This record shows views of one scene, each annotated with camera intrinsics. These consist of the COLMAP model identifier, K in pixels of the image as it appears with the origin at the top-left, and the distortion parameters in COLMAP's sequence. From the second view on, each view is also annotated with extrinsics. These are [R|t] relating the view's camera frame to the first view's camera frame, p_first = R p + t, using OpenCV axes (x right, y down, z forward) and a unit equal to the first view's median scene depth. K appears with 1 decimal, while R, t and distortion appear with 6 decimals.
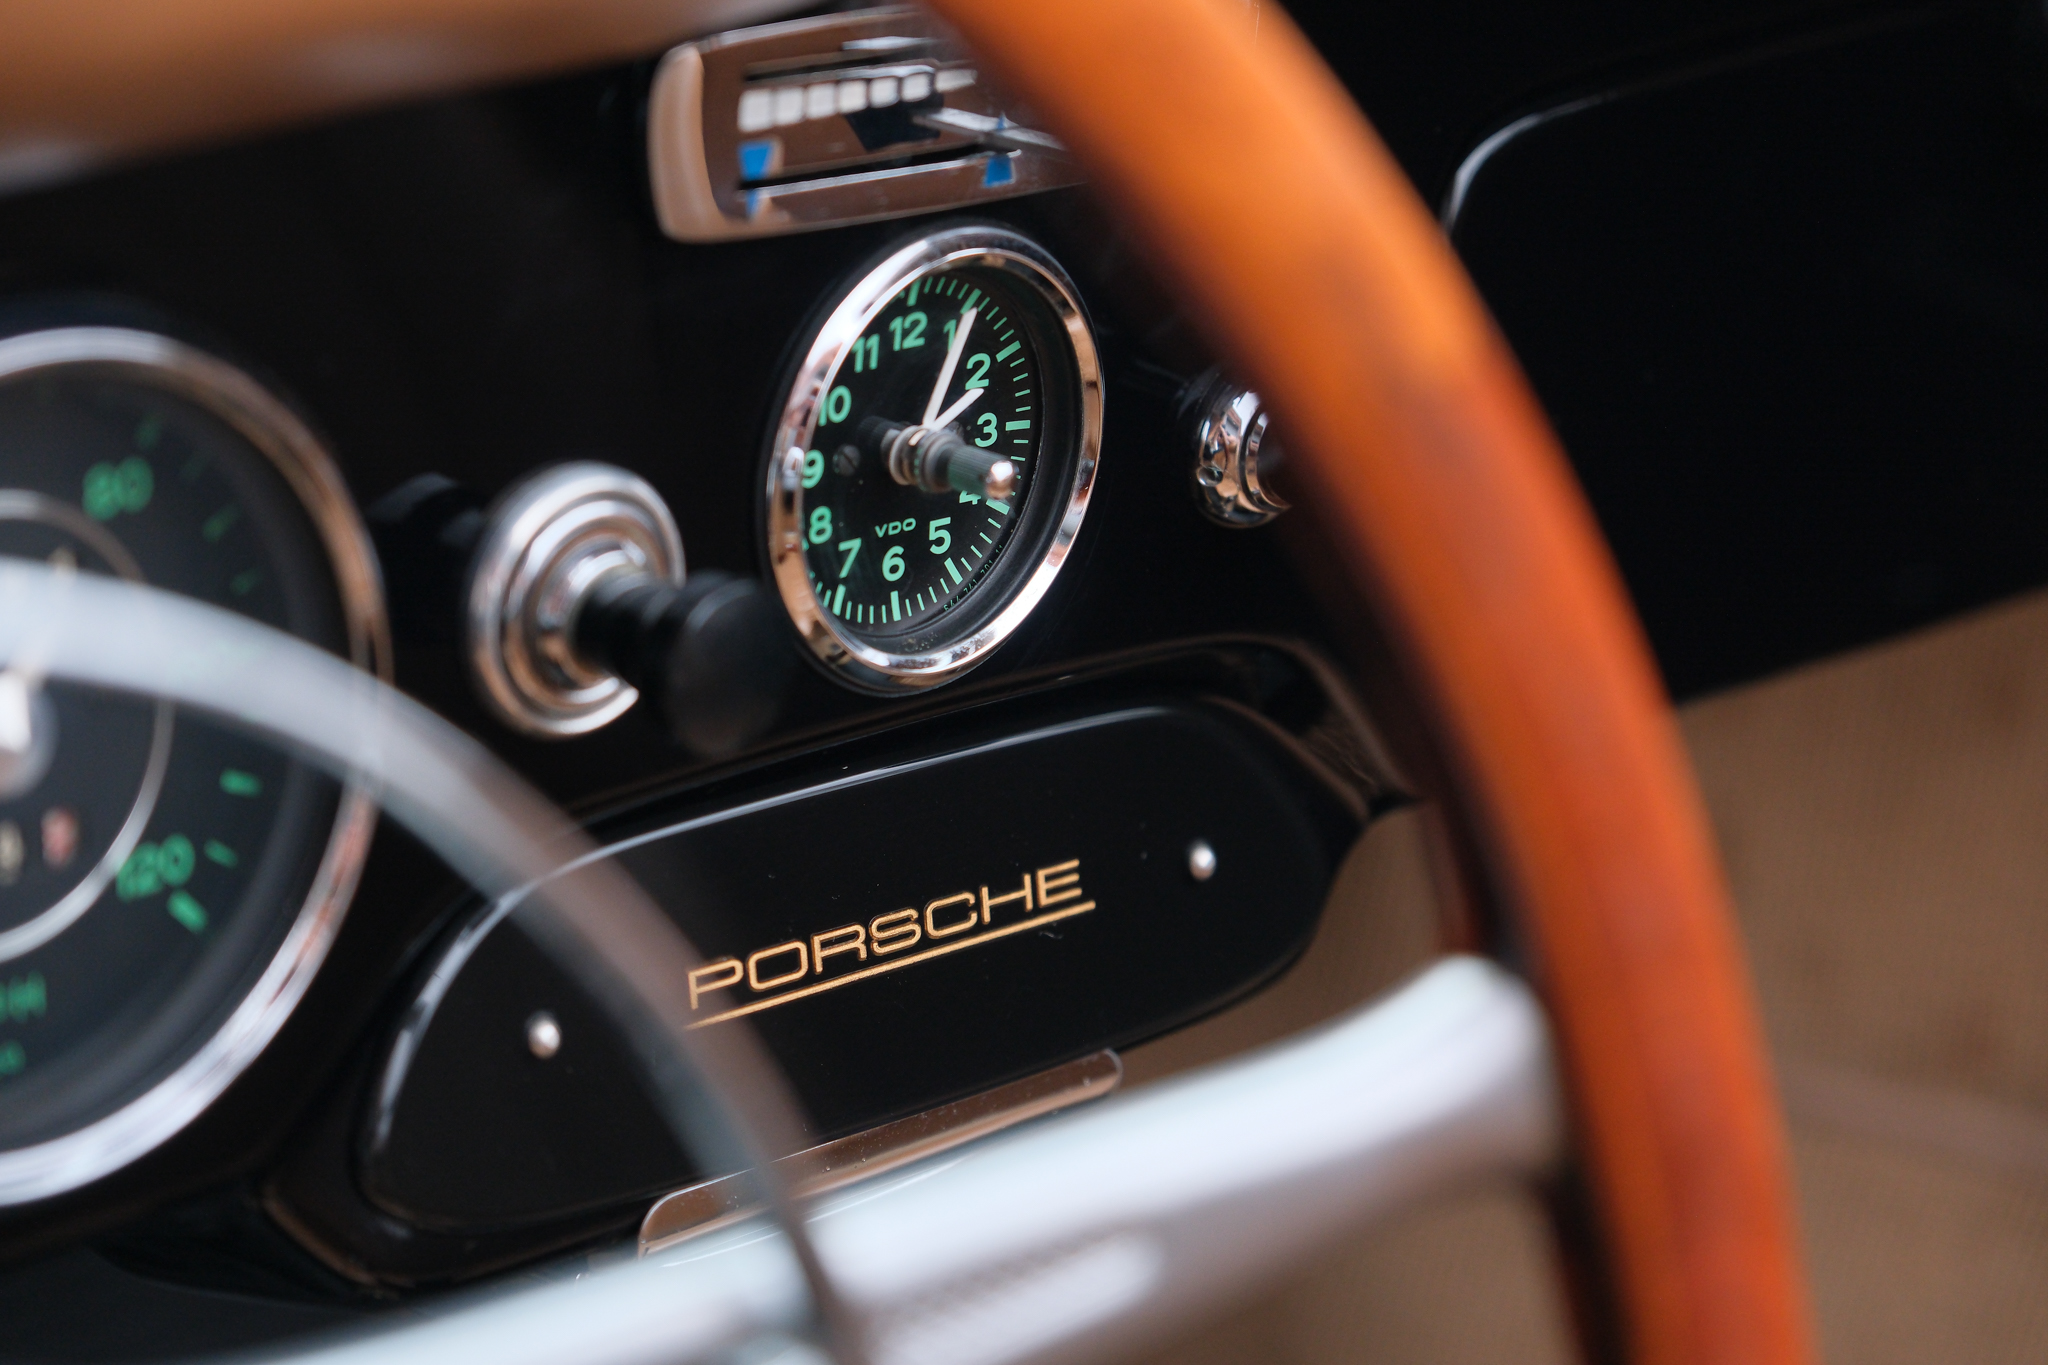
lens RADIAL K [[4785.3, 0, 1032.0], [0, 4785.3, 670.3], [0, 0, 1]] dist [0.080366, 0.000000]
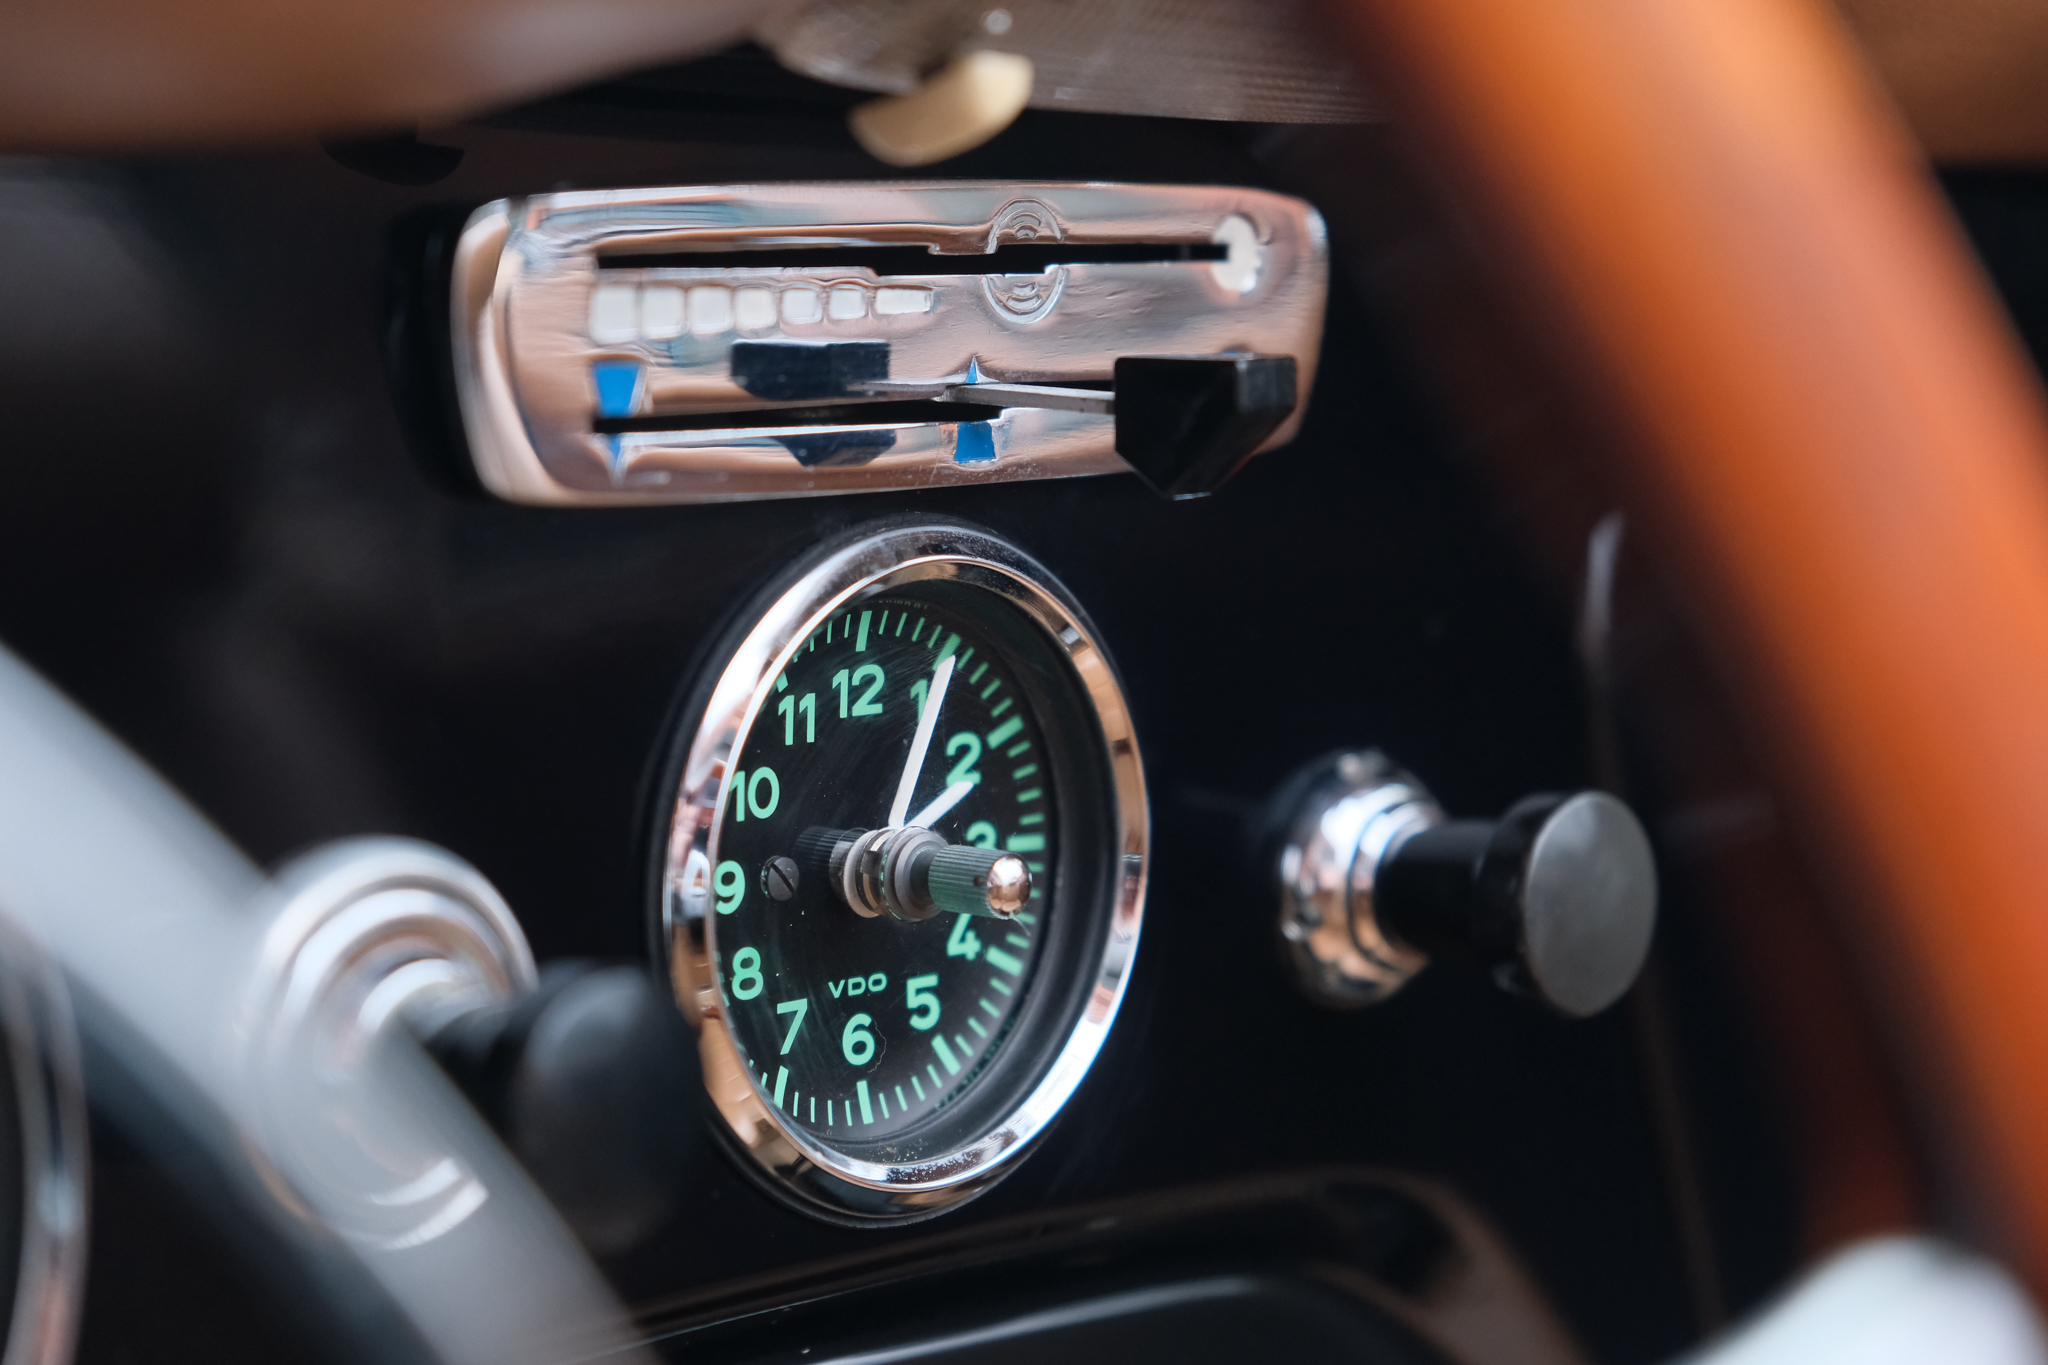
lens RADIAL K [[4785.3, 0, 1009.4], [0, 4785.3, 693.1], [0, 0, 1]] dist [0.080366, 0.000000]
pose [[0.997672, -0.066940, 0.013047, -0.013209], [0.068139, 0.970306, -0.232083, 0.090877], [0.002876, 0.232432, 0.972608, 0.329875]]
